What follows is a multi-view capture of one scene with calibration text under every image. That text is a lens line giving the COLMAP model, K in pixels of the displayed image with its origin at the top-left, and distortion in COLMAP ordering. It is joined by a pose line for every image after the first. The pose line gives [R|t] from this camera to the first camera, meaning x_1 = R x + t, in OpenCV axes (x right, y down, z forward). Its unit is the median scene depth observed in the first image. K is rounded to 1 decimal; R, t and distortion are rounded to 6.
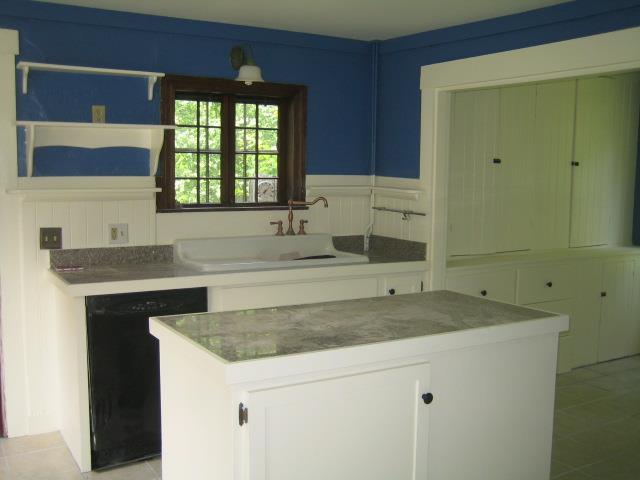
lens RADIAL K [[705.4, 0, 320.0], [0, 705.4, 240.0], [0, 0, 1]] dist [0.003819, 0.016791]
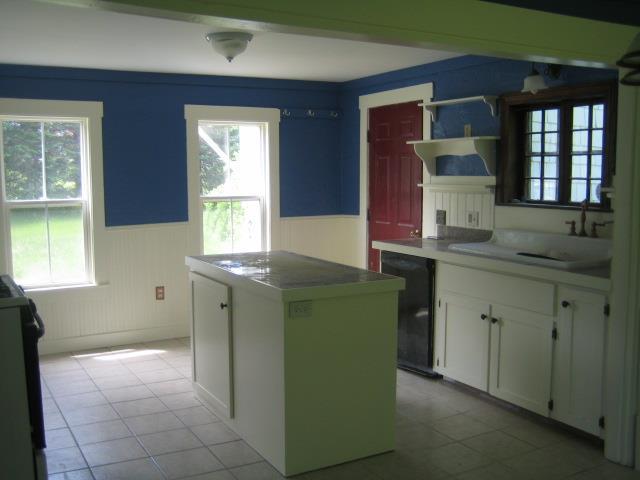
lens RADIAL K [[746.8, 0, 320.0], [0, 746.8, 240.0], [0, 0, 1]] dist [0.214498, 0.002368]
pose [[0.001623, 0.093584, -0.995610, 1.070499], [-0.097120, 0.990920, 0.092985, -0.068855], [0.995271, 0.096542, 0.010697, 0.646639]]
